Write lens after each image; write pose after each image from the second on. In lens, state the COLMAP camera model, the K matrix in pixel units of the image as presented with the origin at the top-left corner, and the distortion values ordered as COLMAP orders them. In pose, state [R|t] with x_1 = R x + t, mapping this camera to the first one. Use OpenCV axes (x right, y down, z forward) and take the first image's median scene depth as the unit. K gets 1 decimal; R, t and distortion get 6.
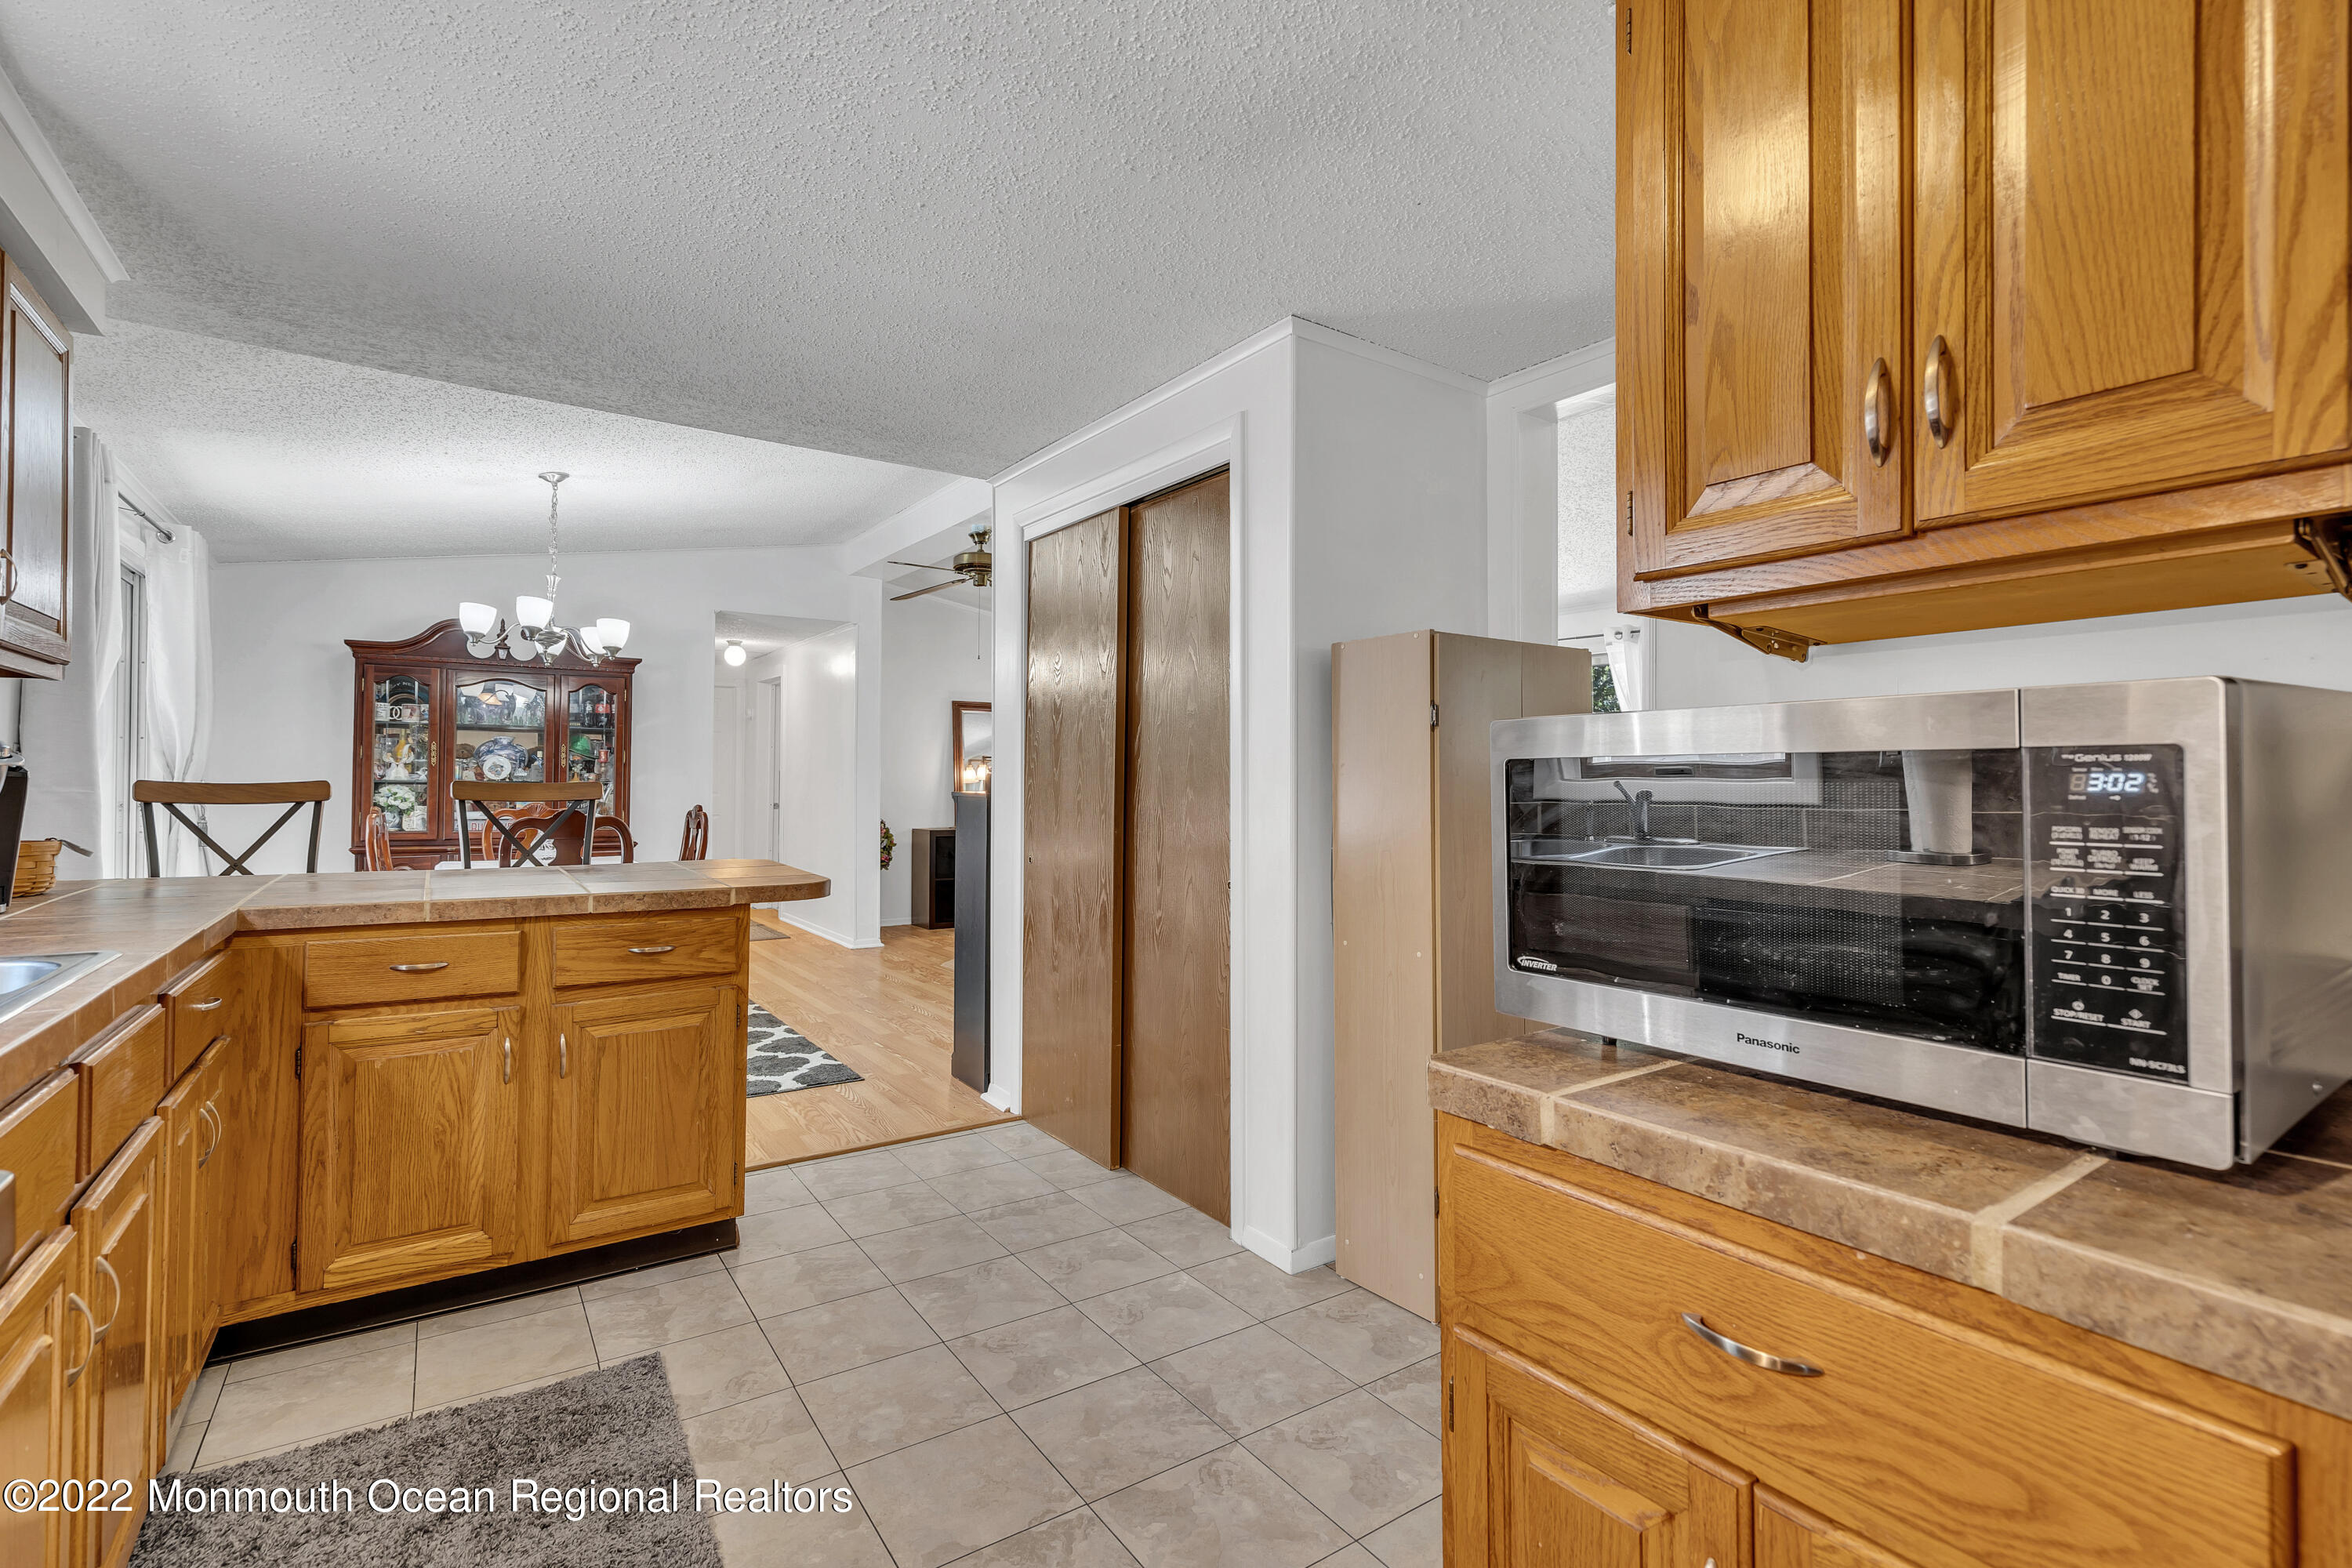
lens RADIAL K [[1042.4, 0, 1146.4], [0, 1042.4, 765.6], [0, 0, 1]] dist [0.002439, 0.000612]
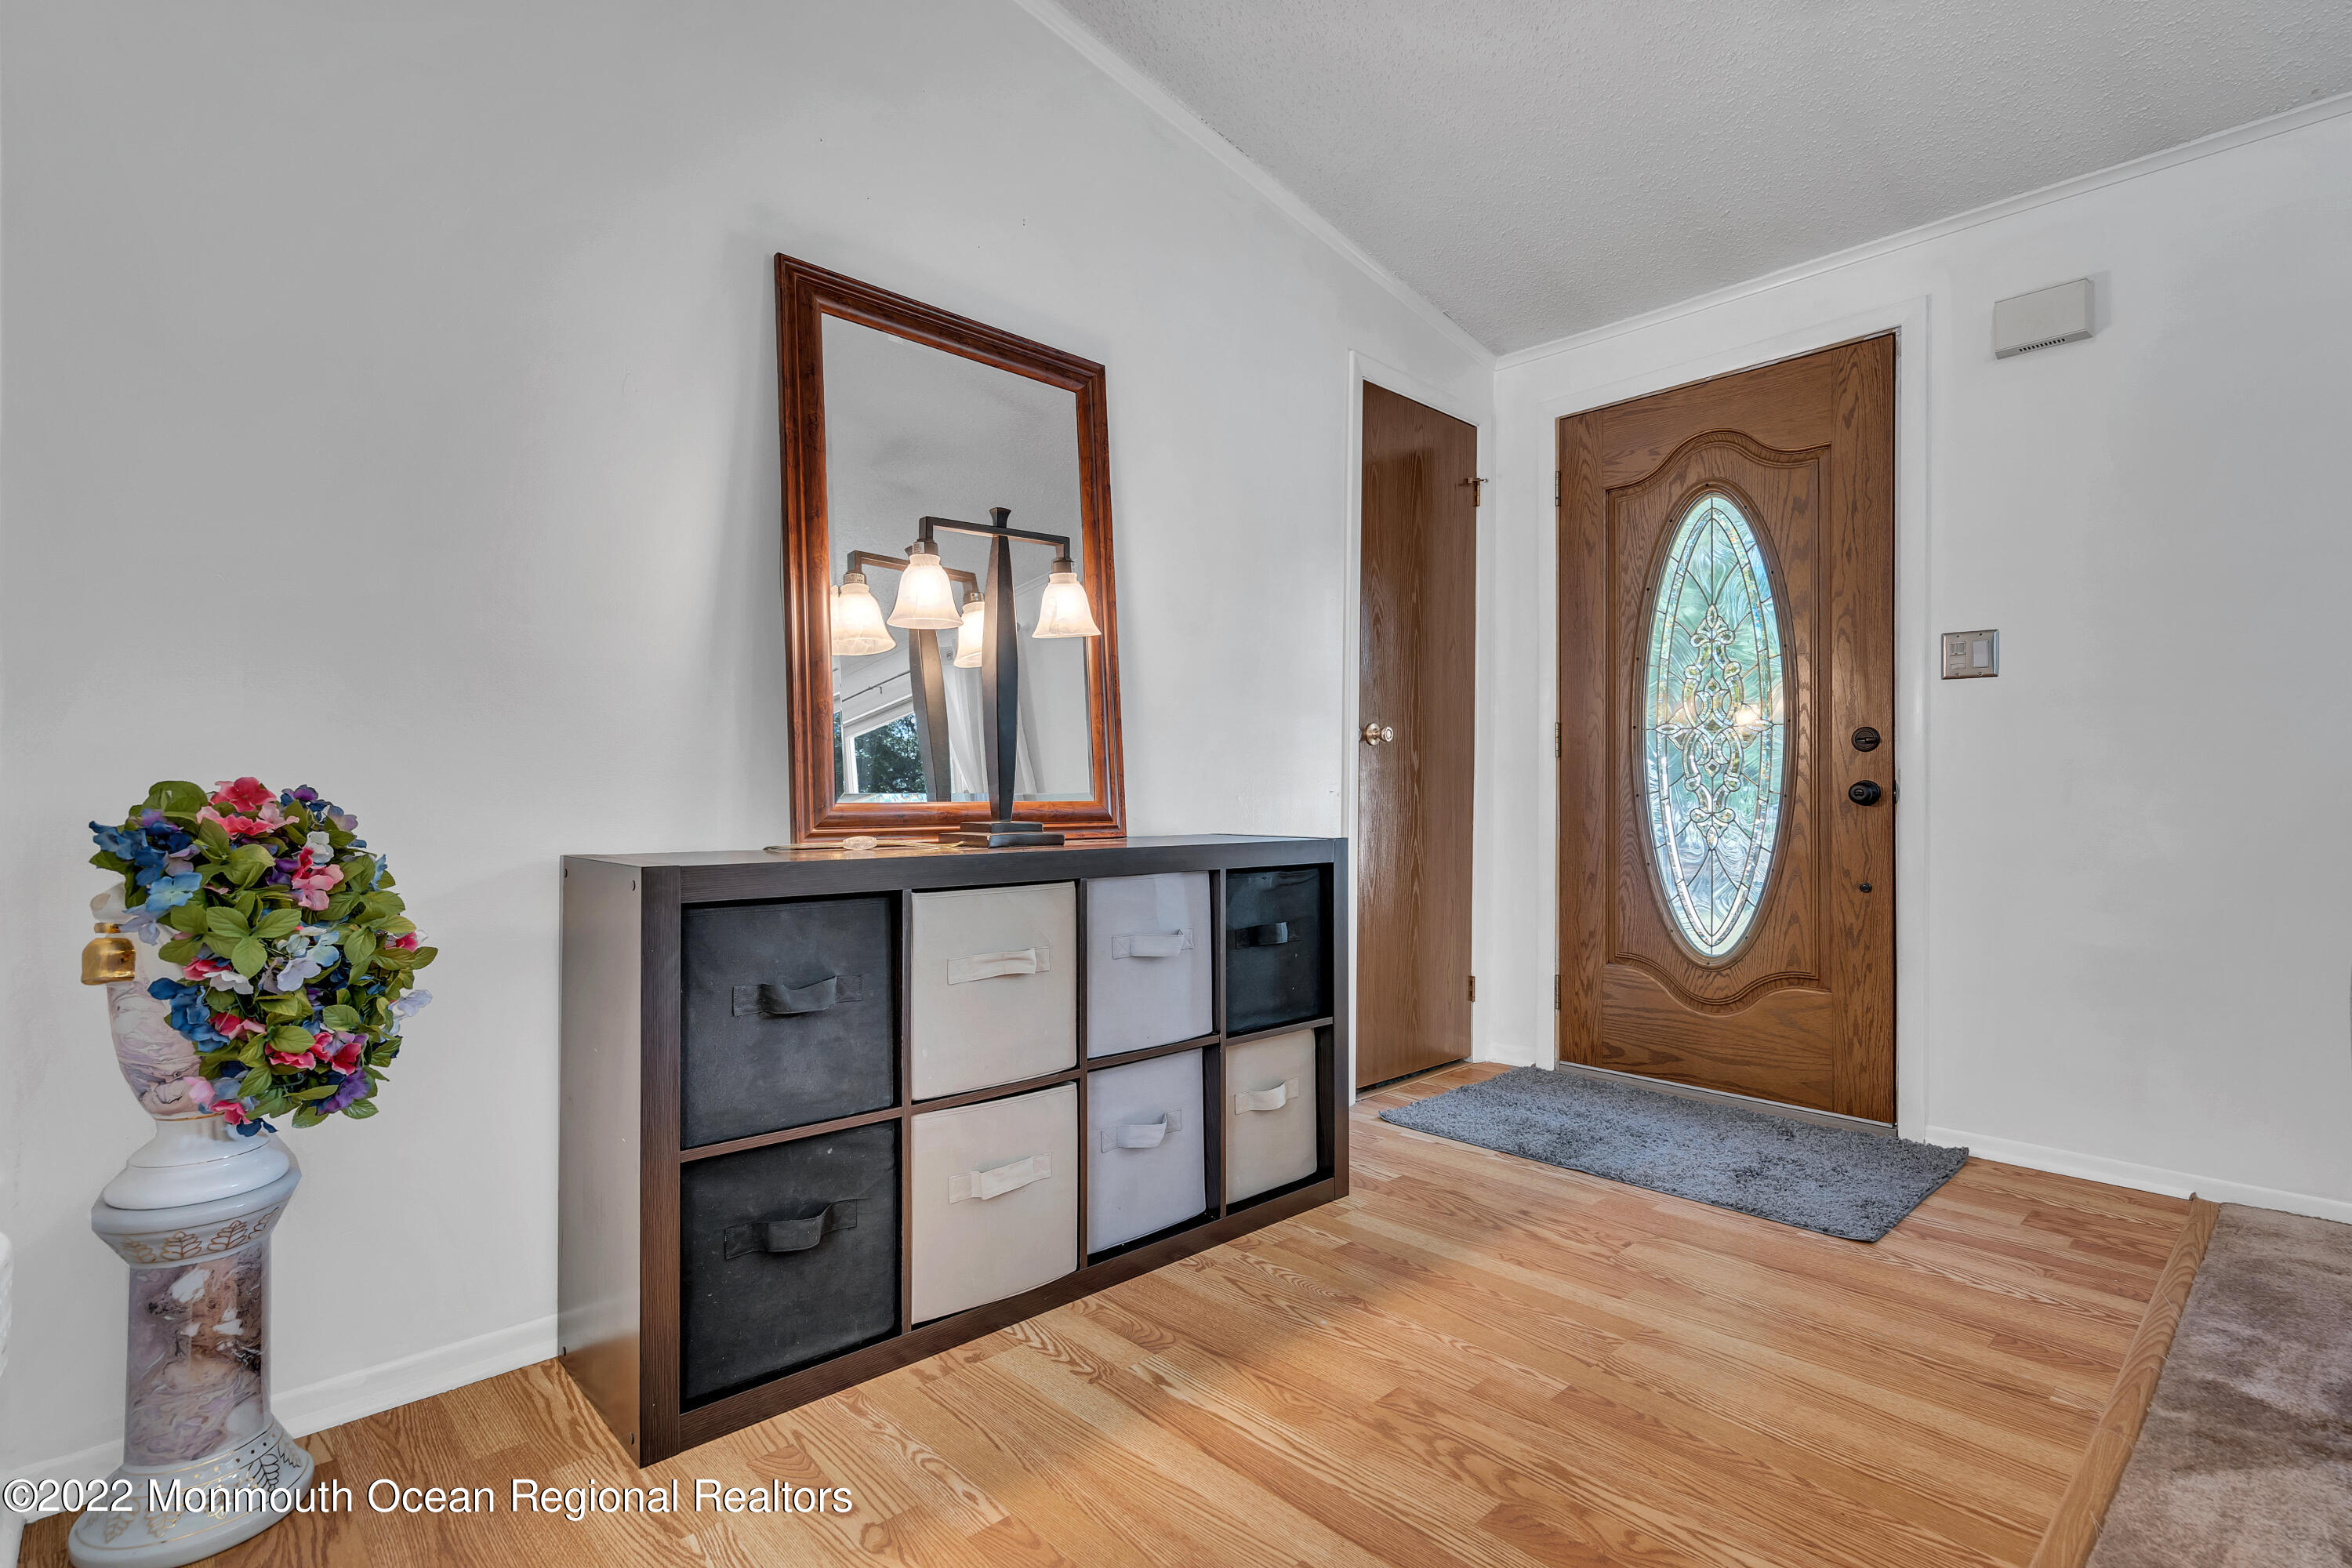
lens RADIAL K [[1127.7, 0, 1176.0], [0, 1127.7, 784.0], [0, 0, 1]] dist [0.000300, -0.000259]
pose [[0.986500, 0.001946, 0.163748, -0.221659], [-0.003181, 0.999968, 0.007276, 0.068629], [-0.163729, -0.007699, 0.986475, 1.166708]]
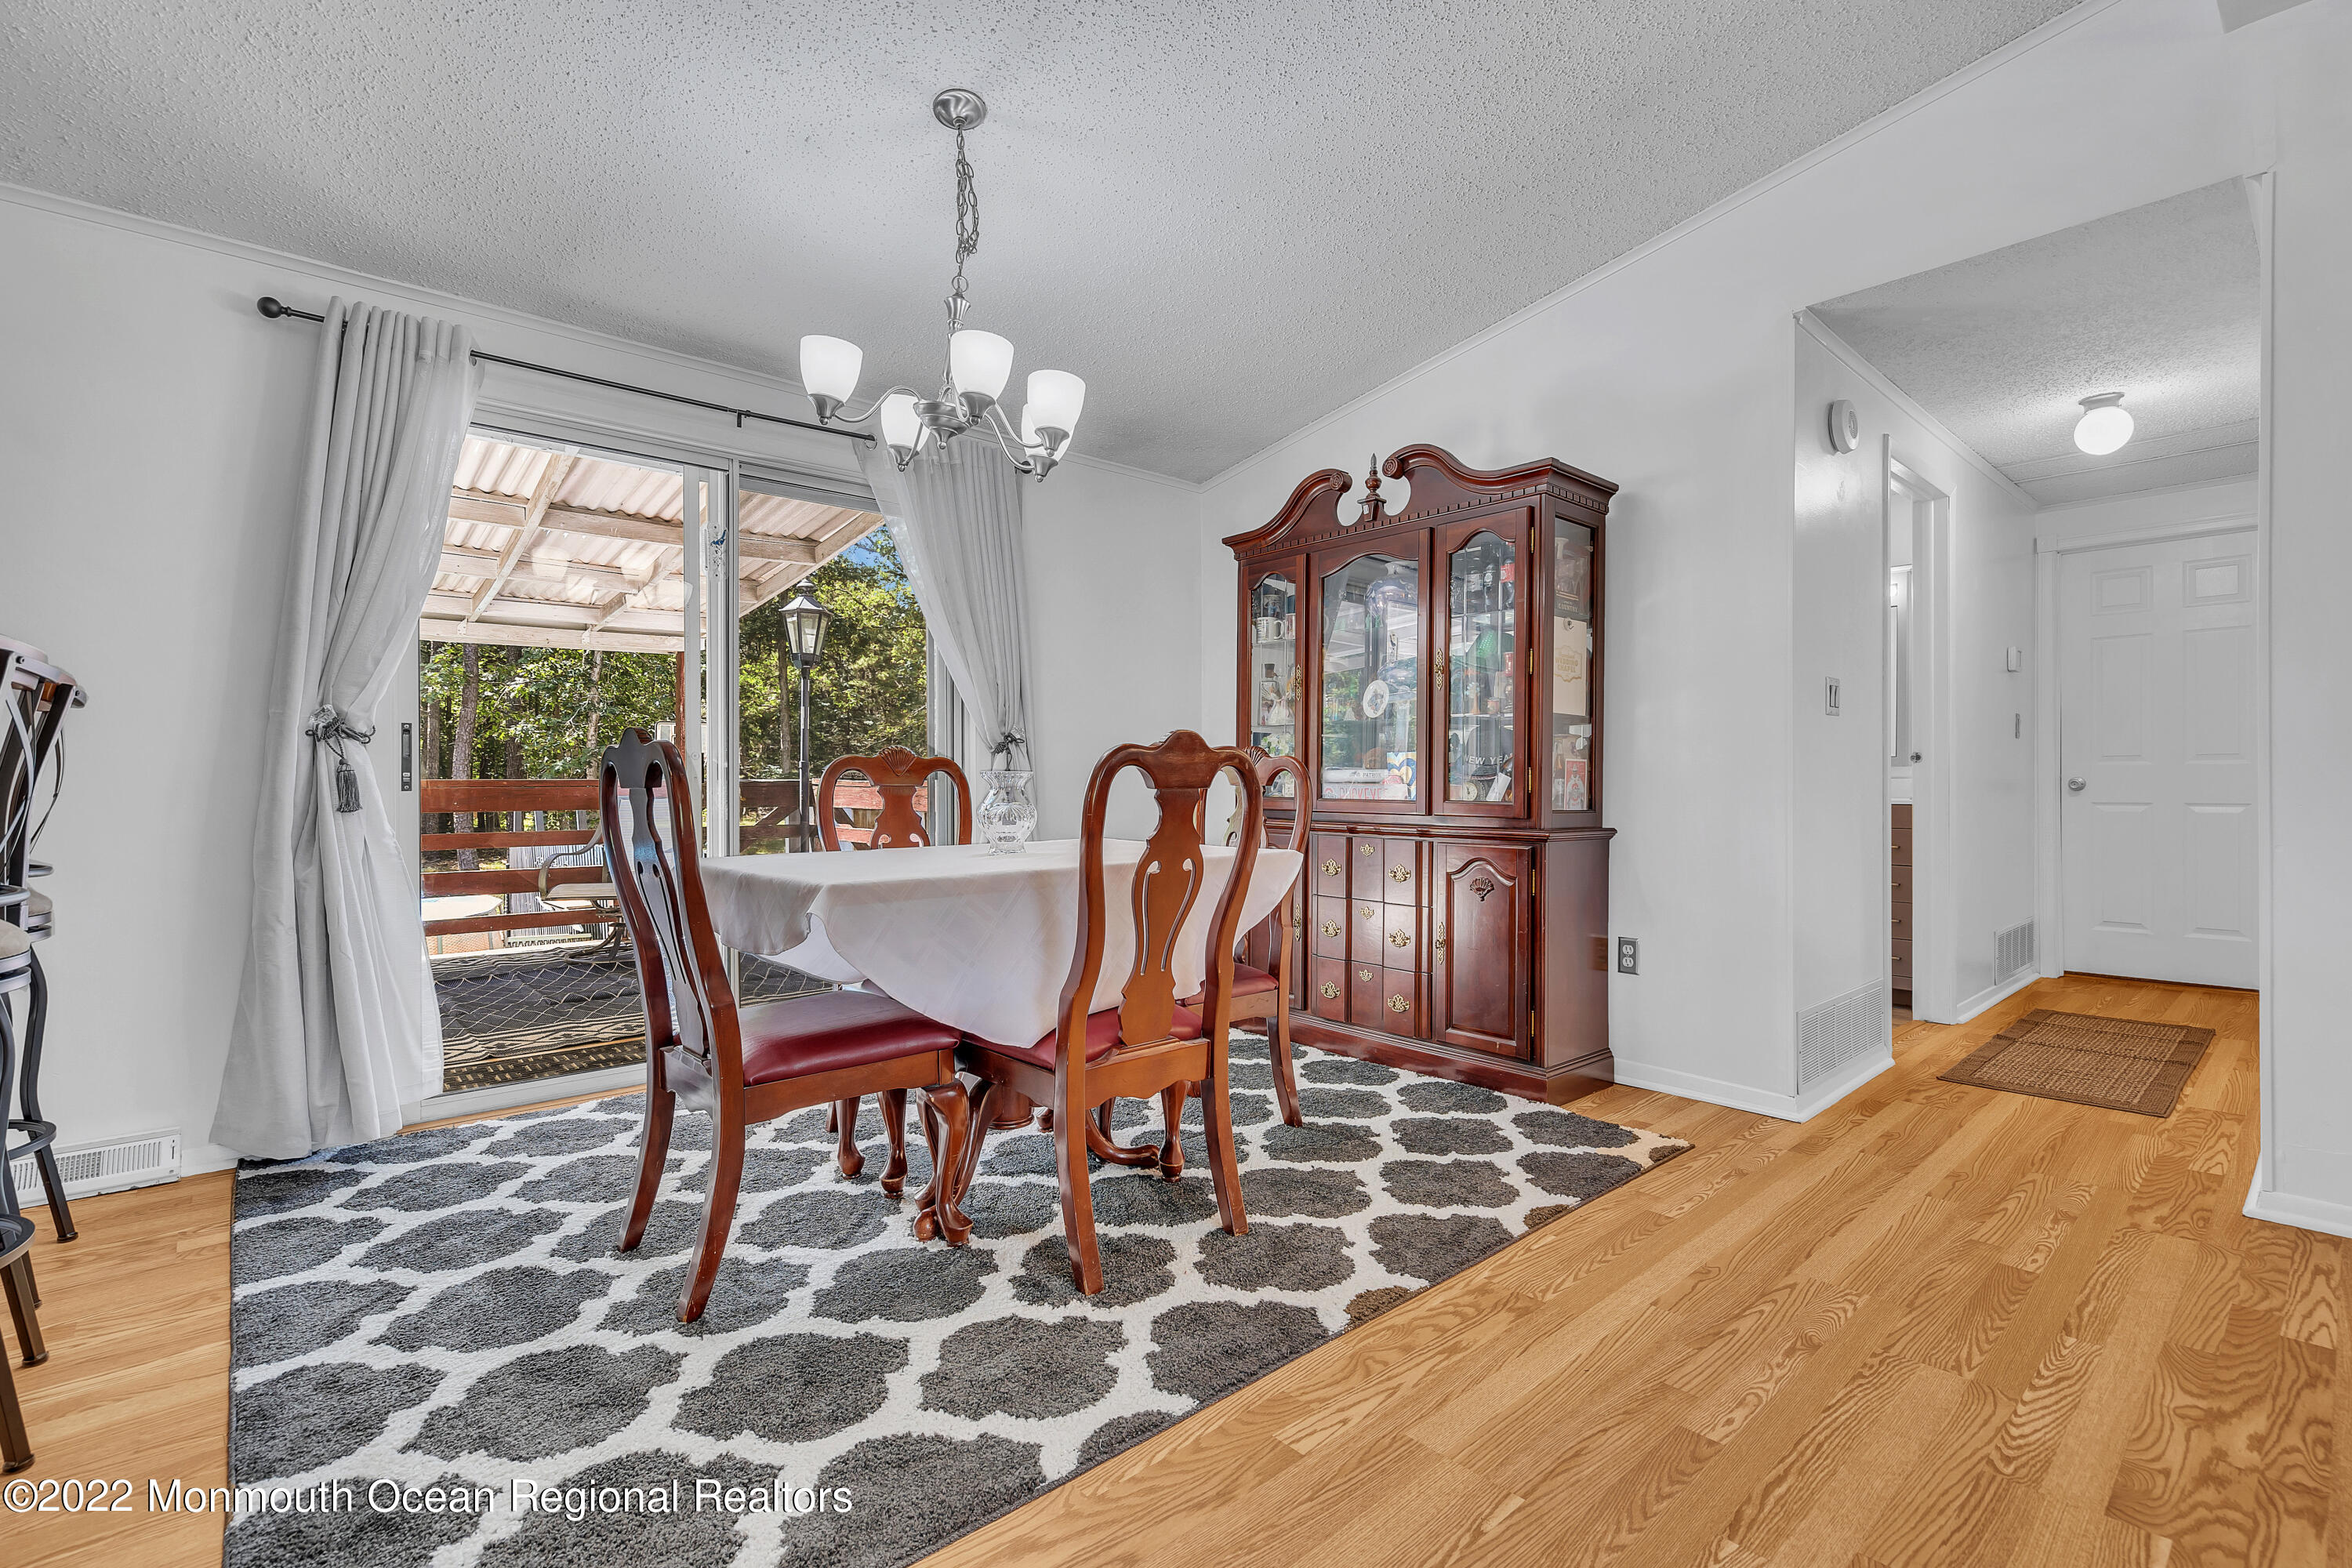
lens RADIAL K [[1089.0, 0, 1180.4], [0, 1089.0, 790.5], [0, 0, 1]] dist [-0.000998, -0.000065]
pose [[0.134449, 0.001749, -0.990919, 0.001355], [0.015265, 0.999876, 0.003836, 0.053225], [0.990803, -0.015642, 0.134406, 0.815480]]
